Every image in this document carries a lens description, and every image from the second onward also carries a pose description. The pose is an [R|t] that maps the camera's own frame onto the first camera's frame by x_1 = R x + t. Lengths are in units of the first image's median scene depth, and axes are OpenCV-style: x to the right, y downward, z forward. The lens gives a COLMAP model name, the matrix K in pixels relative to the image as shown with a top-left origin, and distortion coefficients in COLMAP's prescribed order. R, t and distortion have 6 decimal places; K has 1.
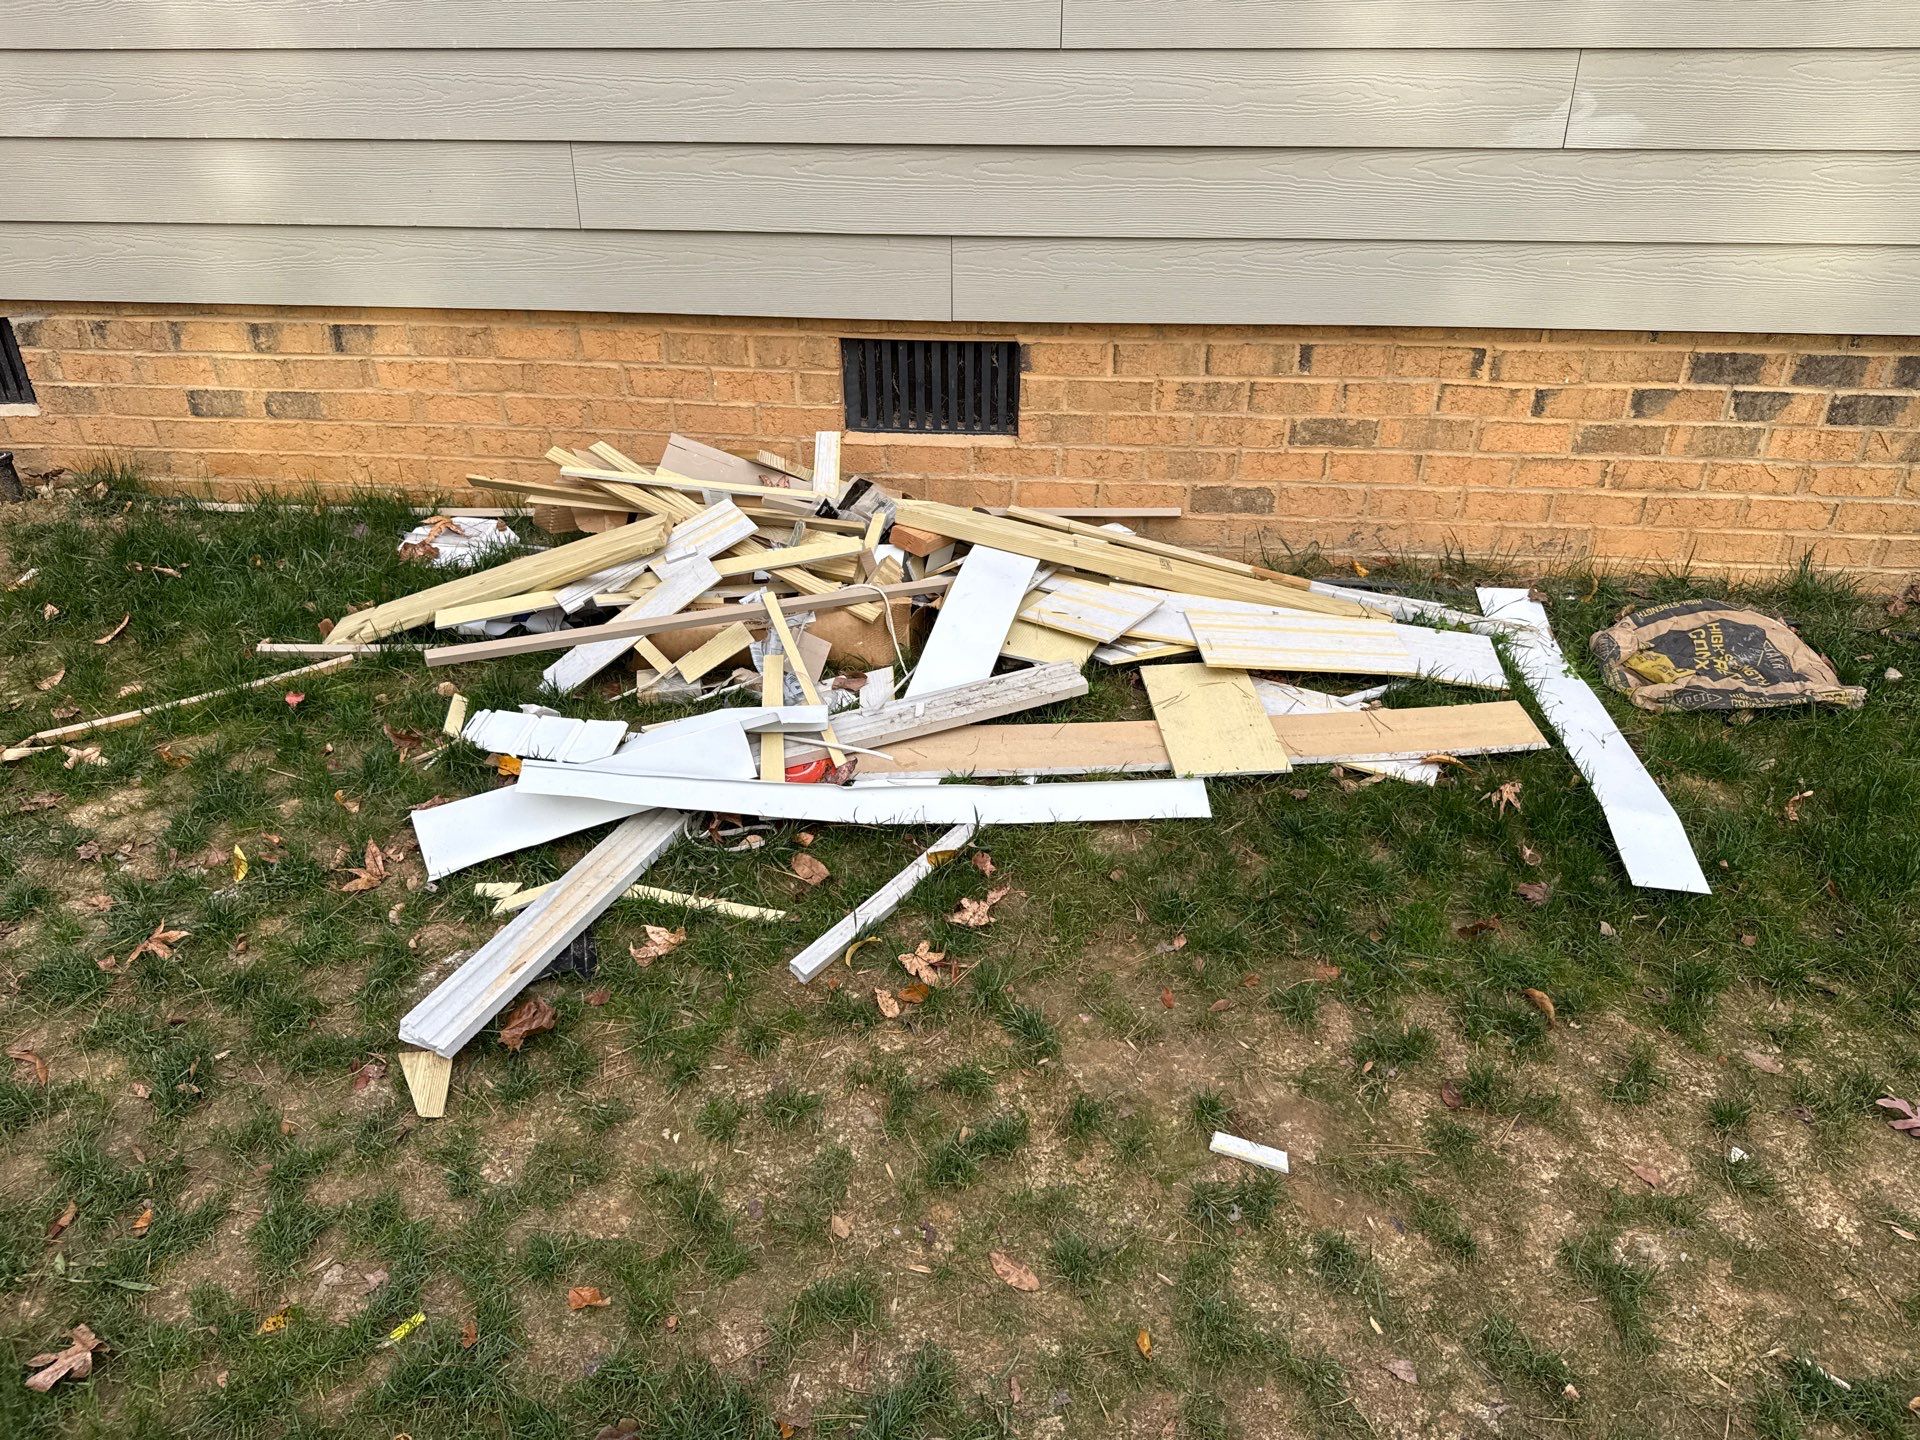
lens RADIAL K [[1402.8, 0, 1011.1], [0, 1402.8, 718.4], [0, 0, 1]] dist [0.015237, -0.031381]
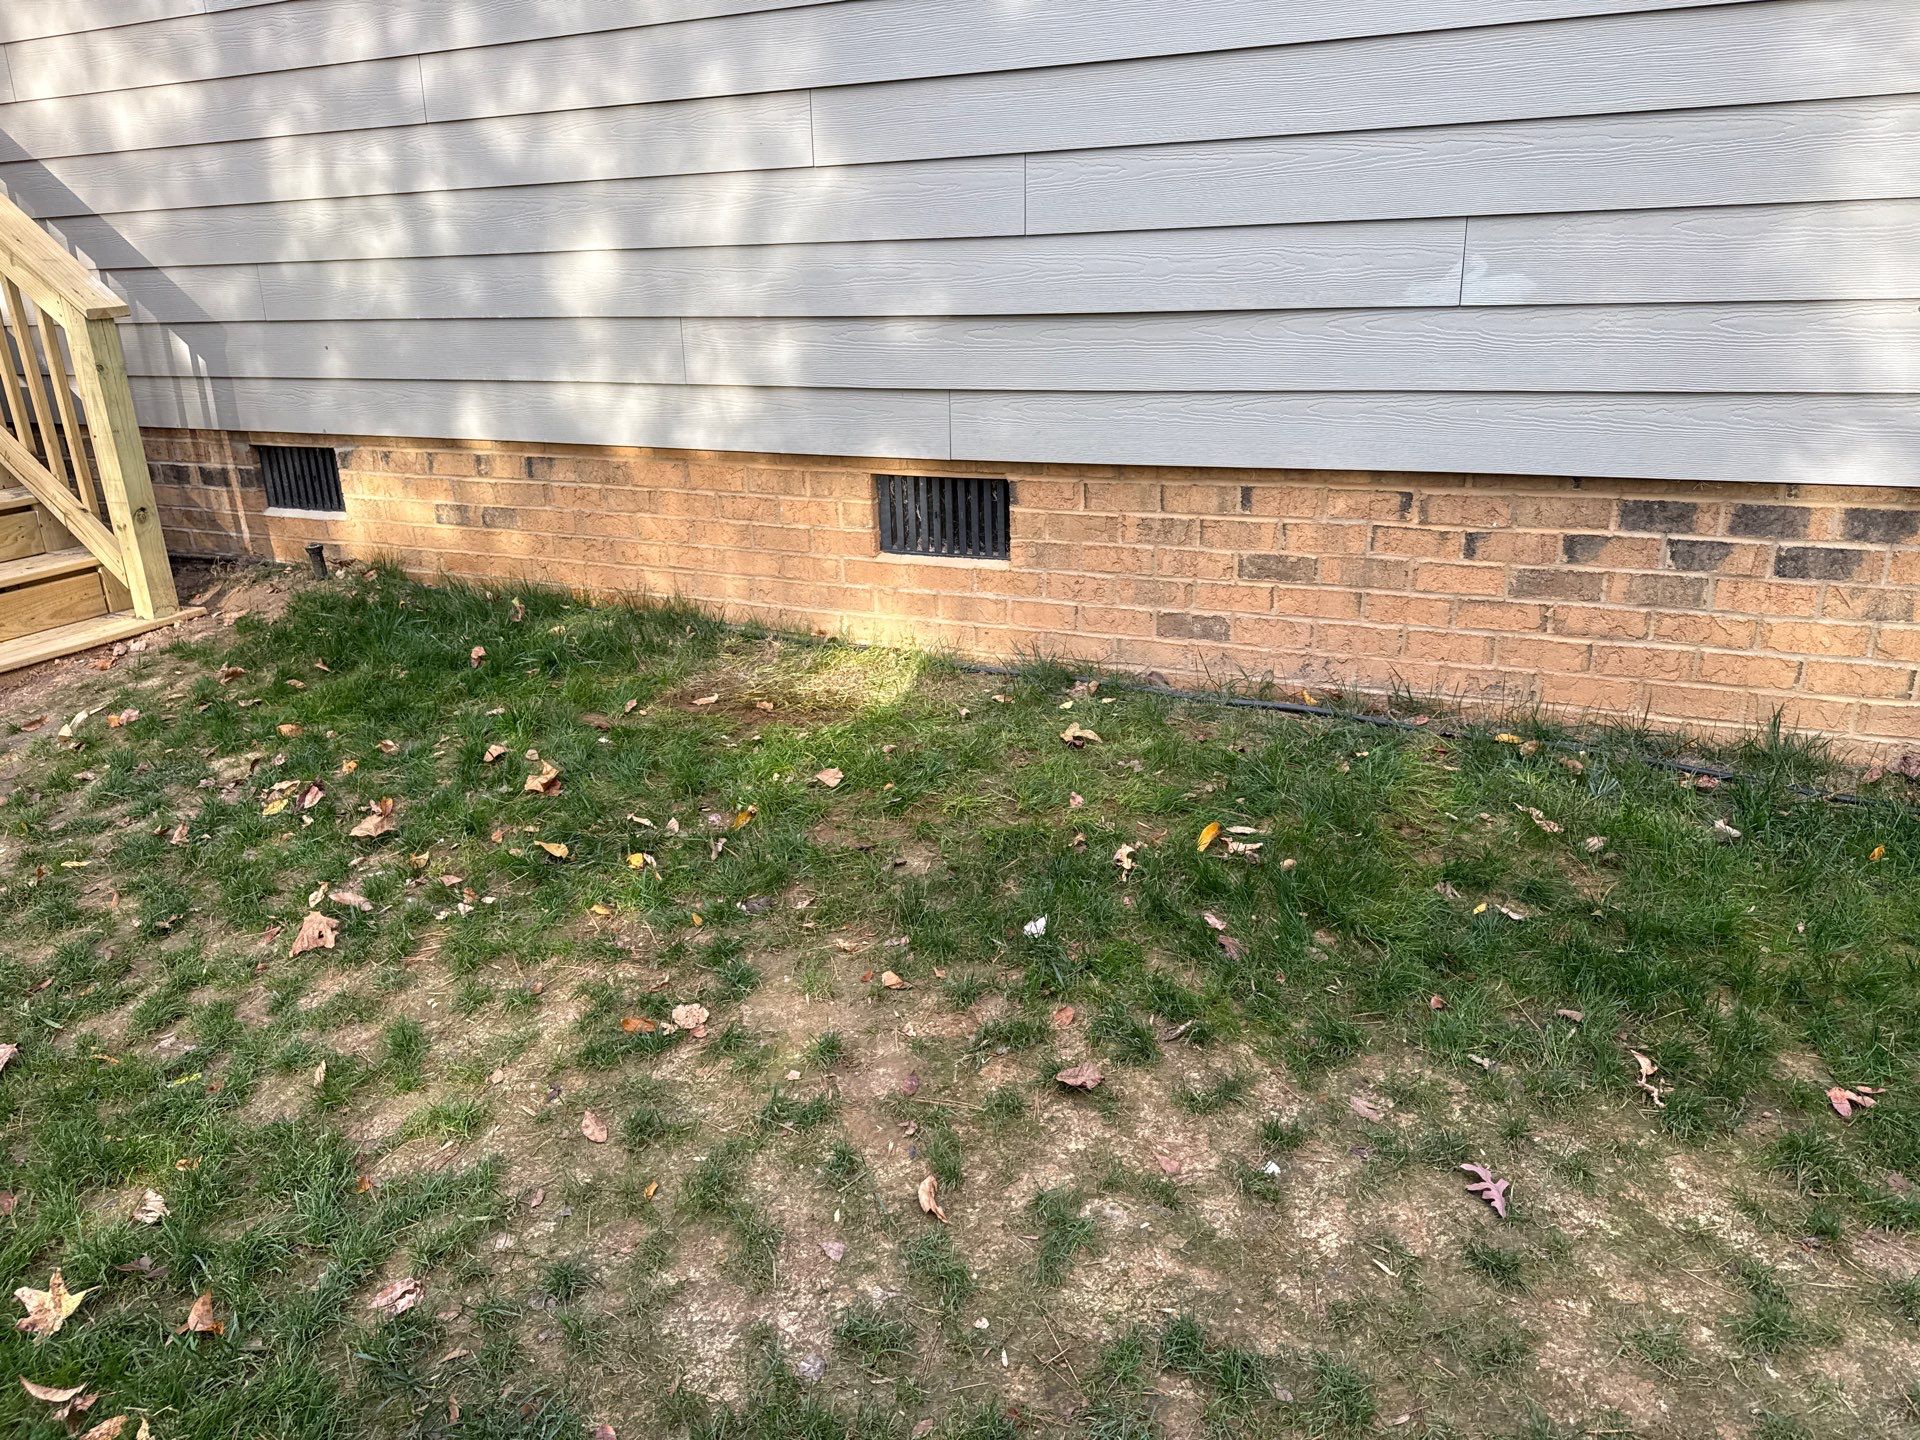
lens RADIAL K [[1392.6, 0, 981.8], [0, 1392.6, 722.8], [0, 0, 1]] dist [0.055425, -0.095242]
pose [[0.943548, 0.080206, -0.321377, 0.378504], [-0.131960, 0.980942, -0.142615, 0.099362], [0.303814, 0.176973, 0.936151, -0.056563]]
